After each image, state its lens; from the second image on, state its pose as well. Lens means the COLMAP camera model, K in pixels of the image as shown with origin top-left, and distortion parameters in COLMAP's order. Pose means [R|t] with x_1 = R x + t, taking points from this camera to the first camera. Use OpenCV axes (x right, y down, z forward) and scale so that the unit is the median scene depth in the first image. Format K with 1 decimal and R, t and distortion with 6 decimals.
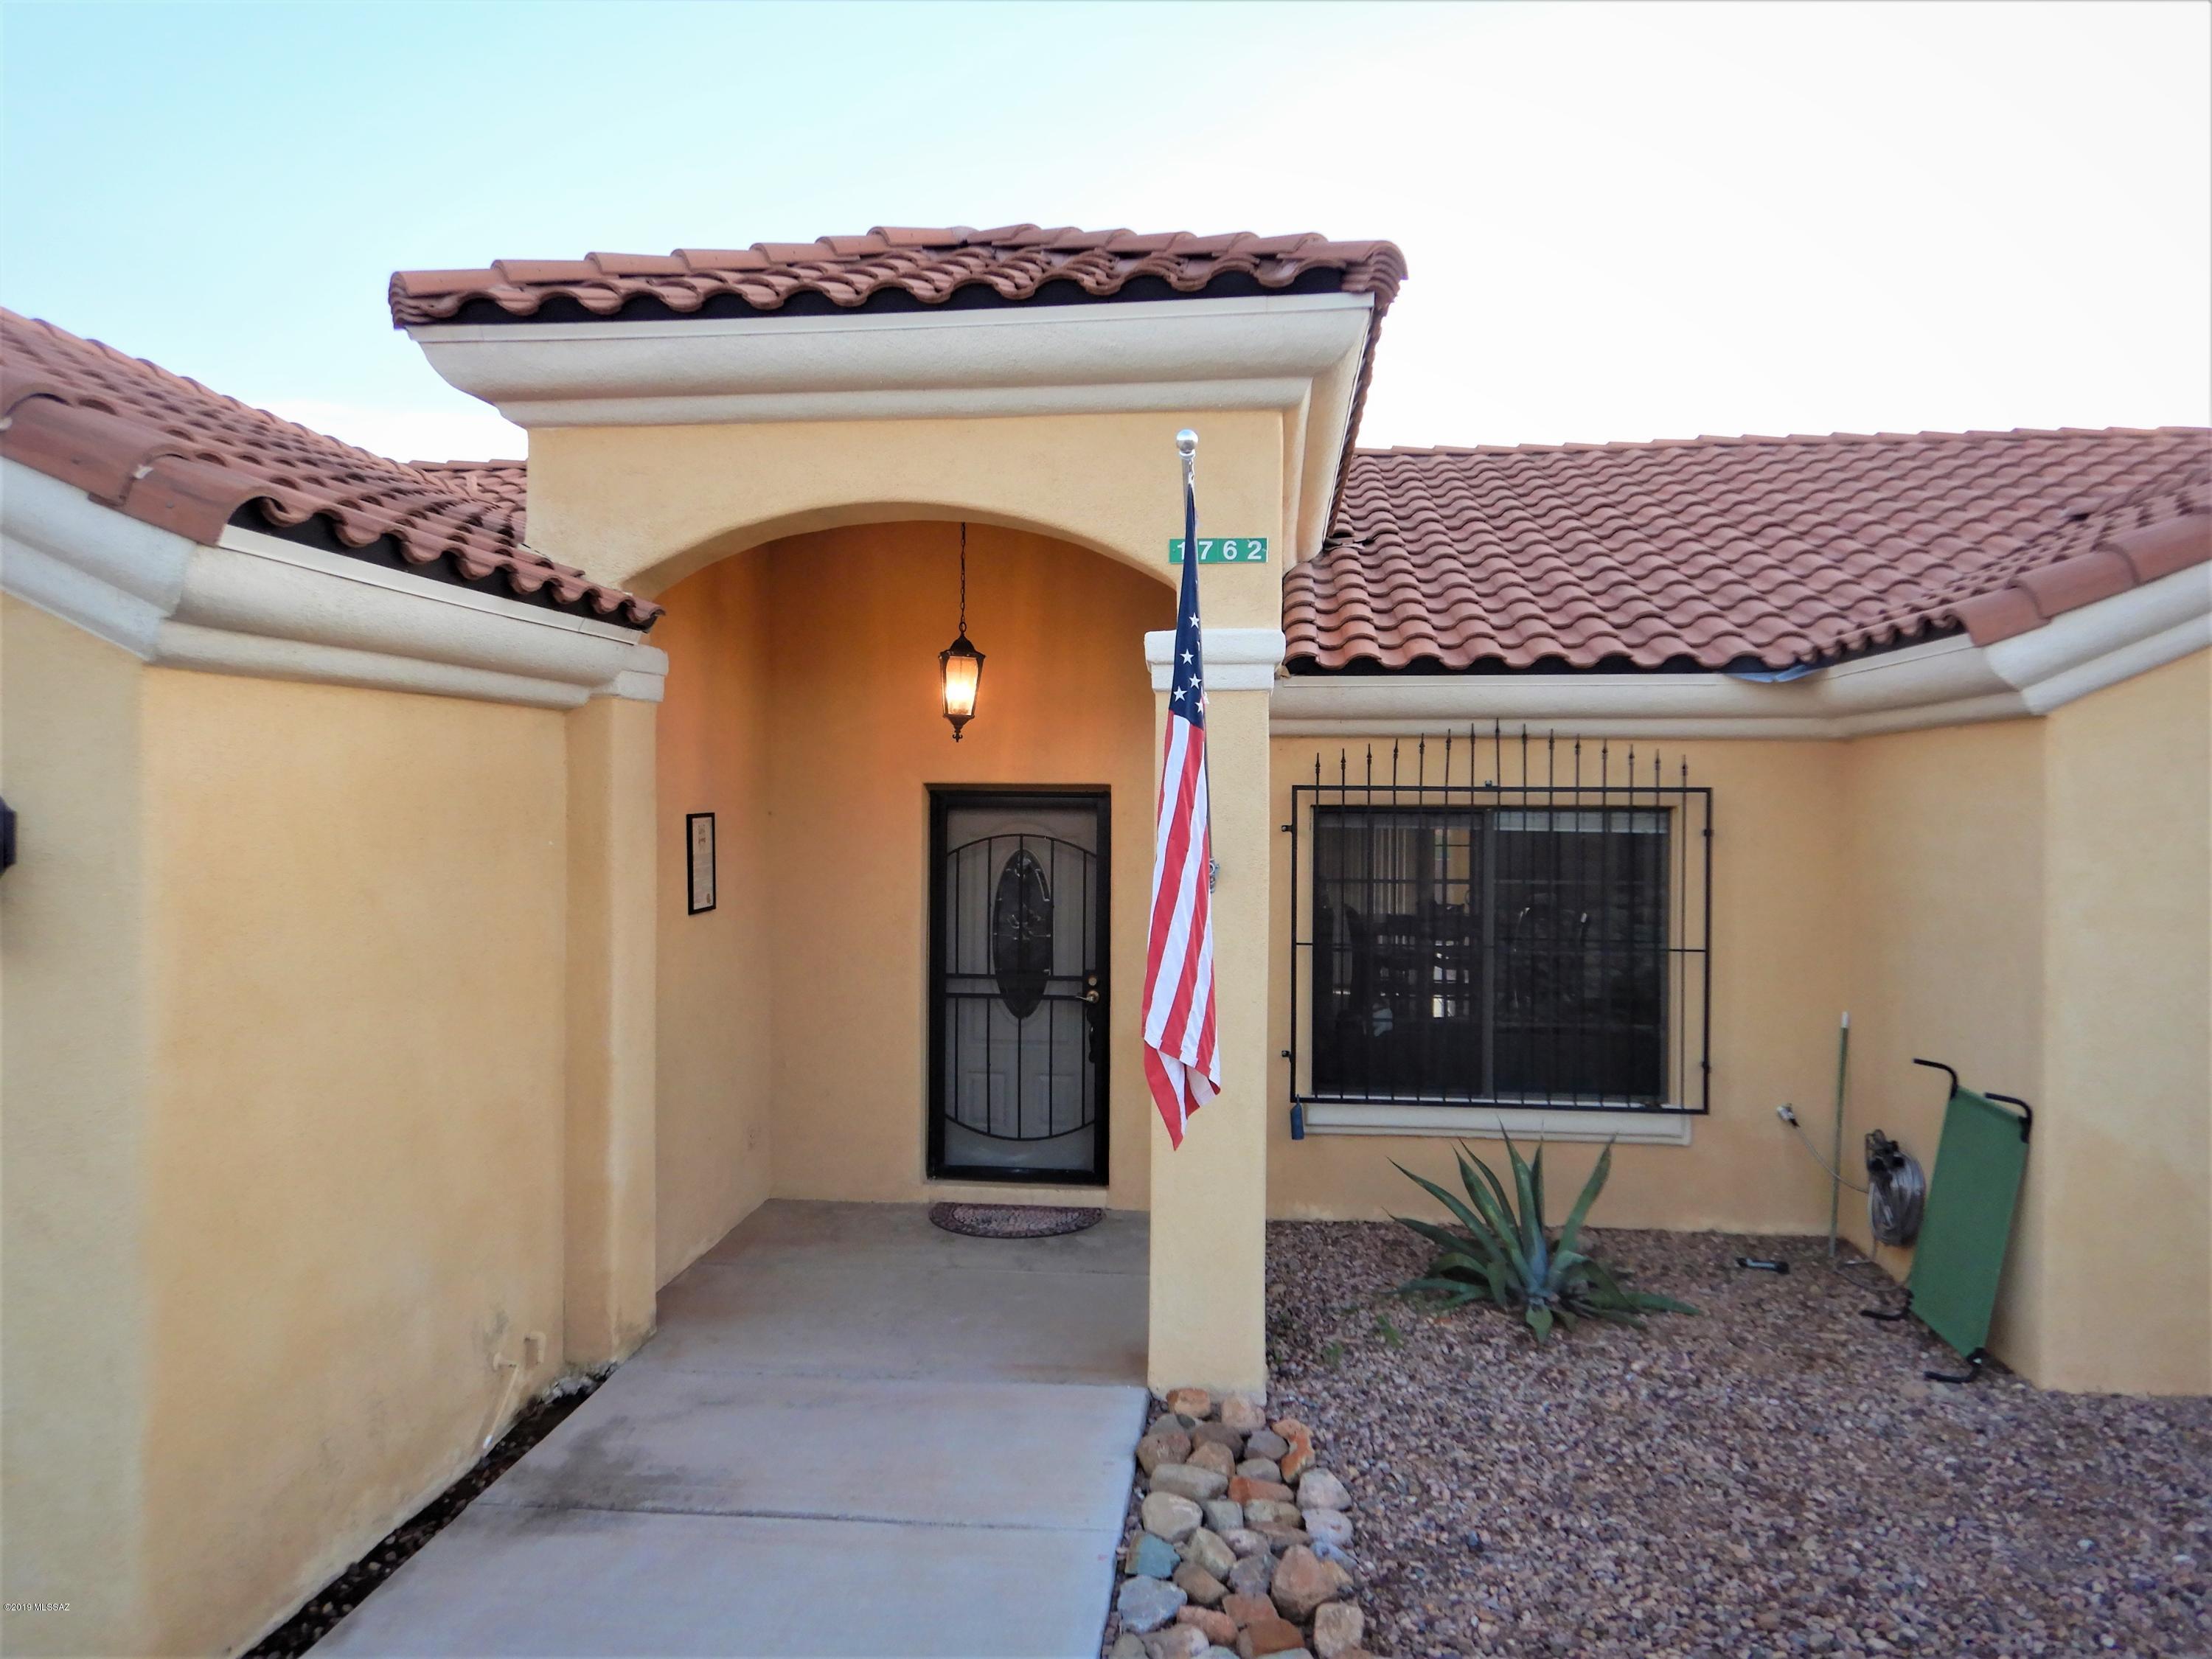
lens RADIAL K [[1593.3, 0, 1106.0], [0, 1593.3, 829.5], [0, 0, 1]] dist [0.008608, 0.003514]
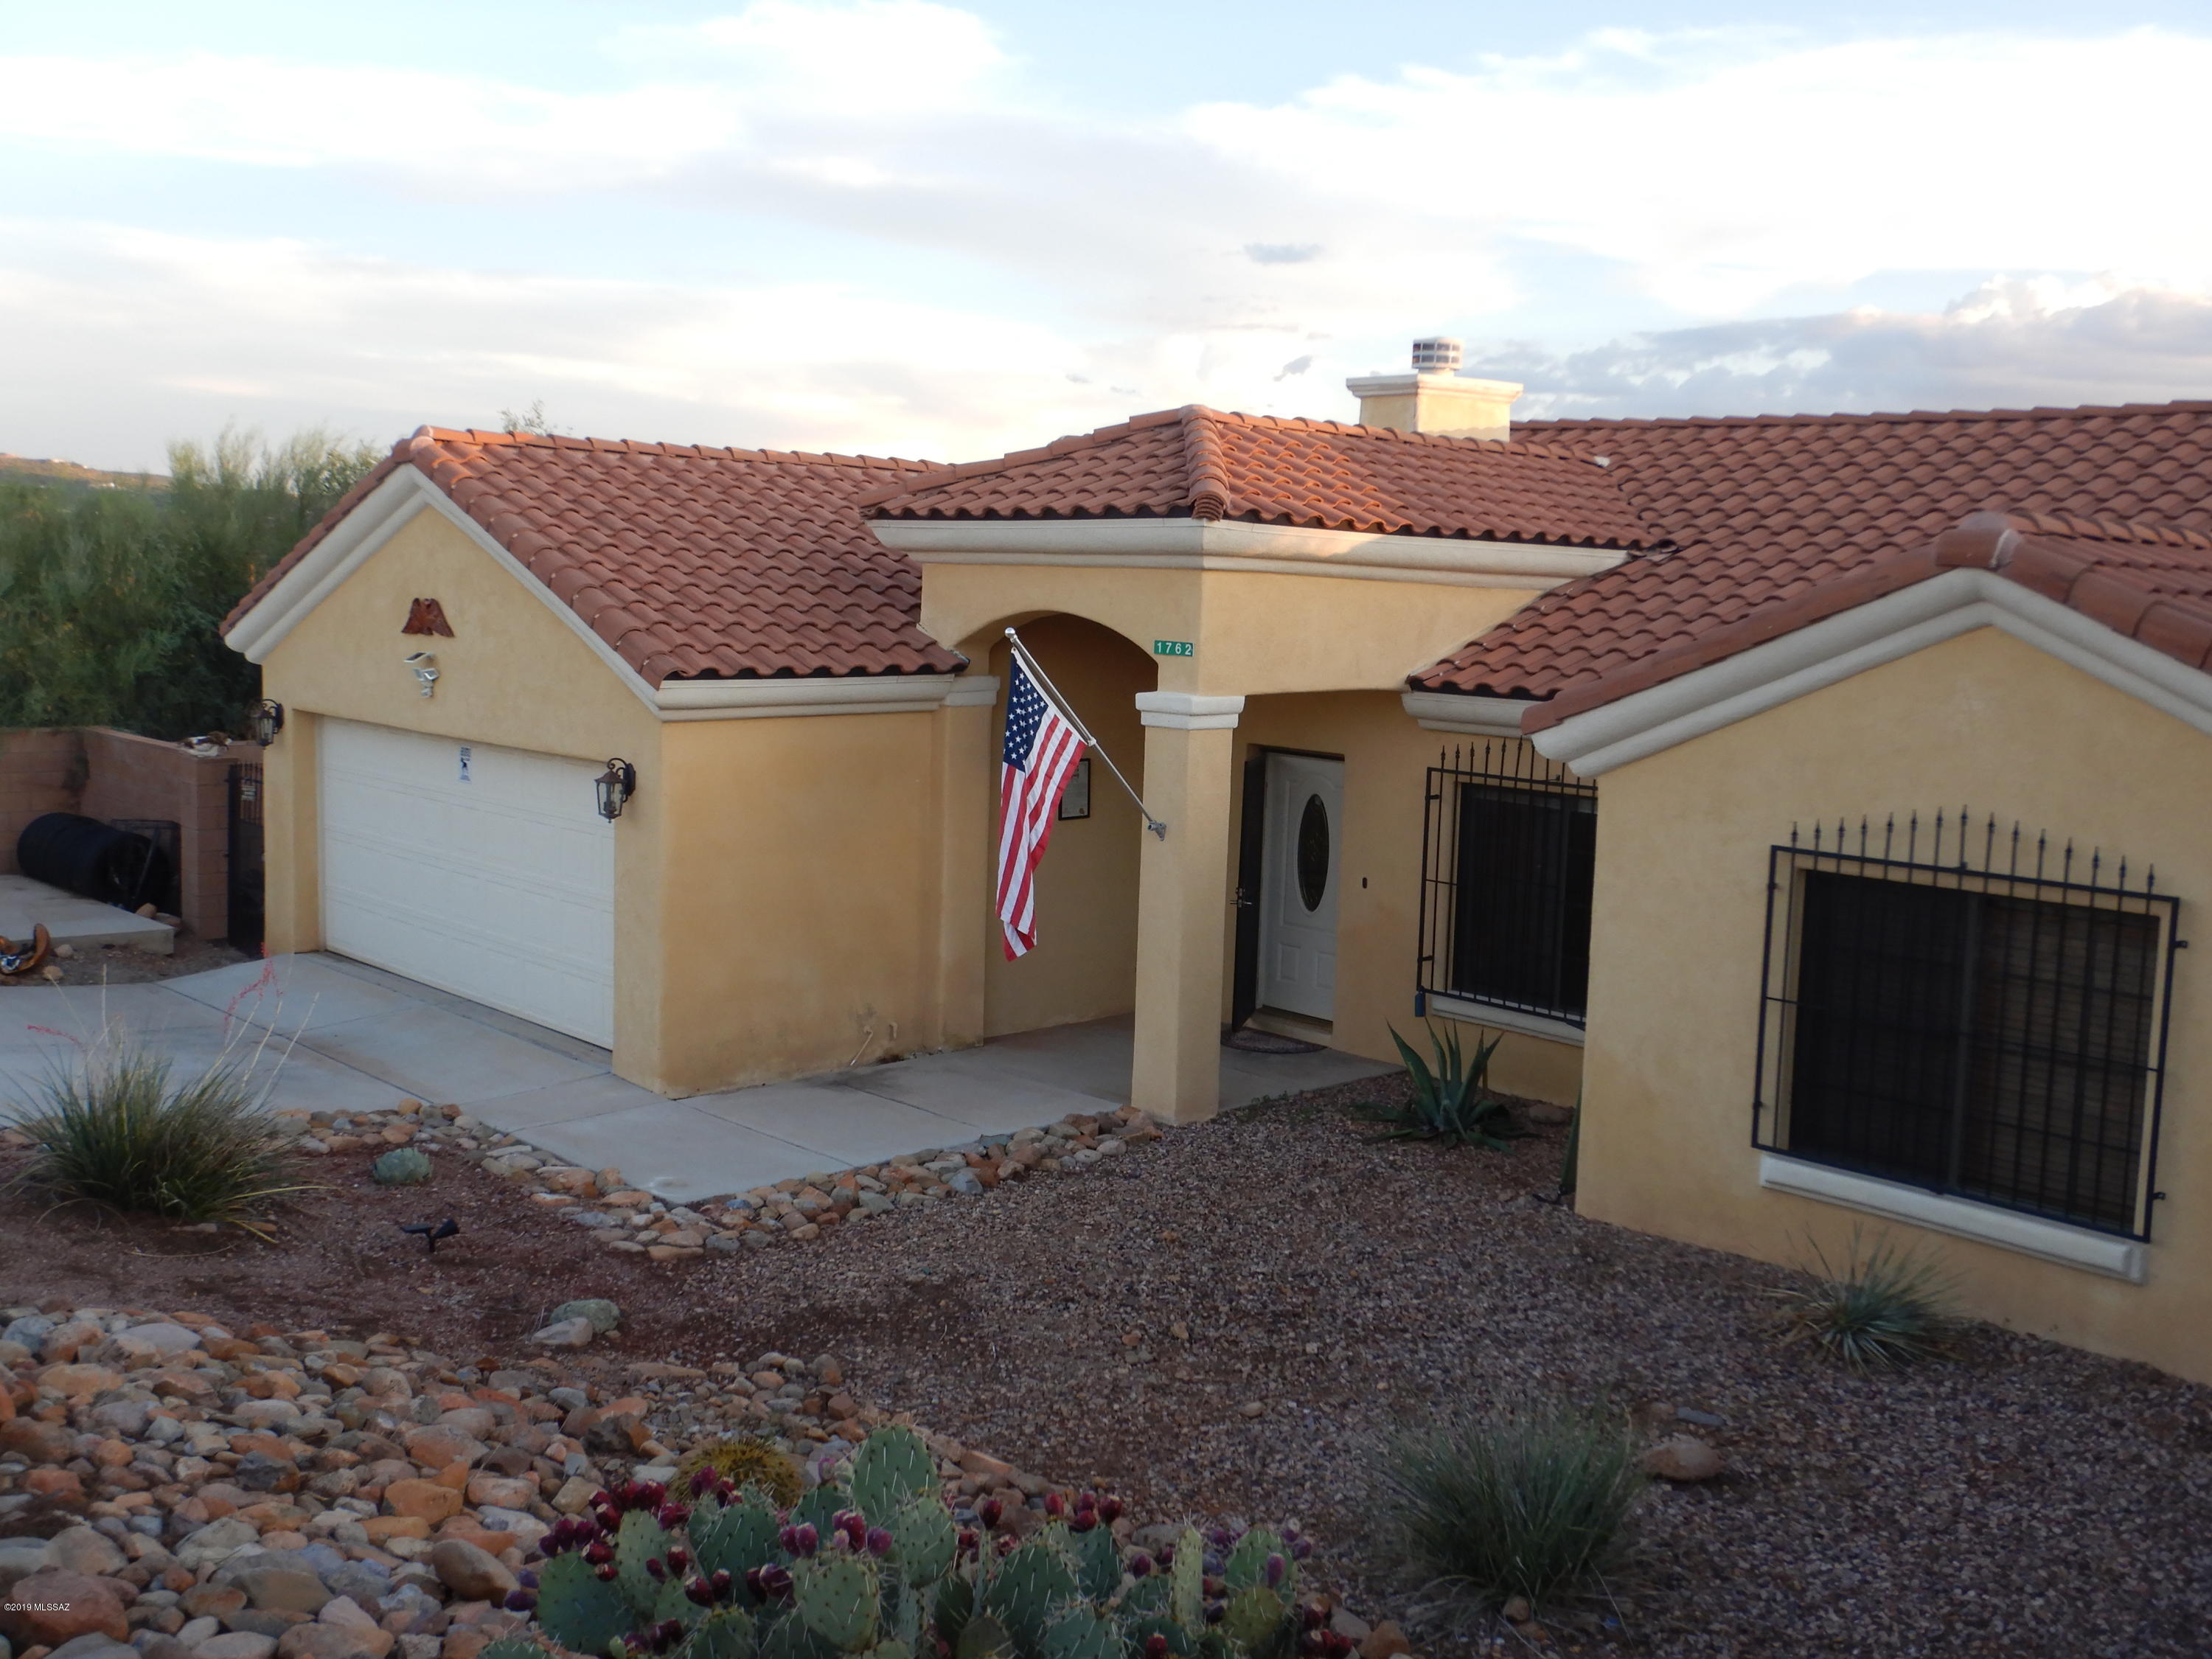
lens RADIAL K [[2283.0, 0, 1106.0], [0, 2283.0, 829.5], [0, 0, 1]] dist [0.104649, -0.001151]
pose [[0.745274, 0.097767, -0.659552, 1.642975], [-0.038582, 0.993857, 0.103726, -0.226378], [0.665641, -0.051858, 0.744468, -0.914037]]
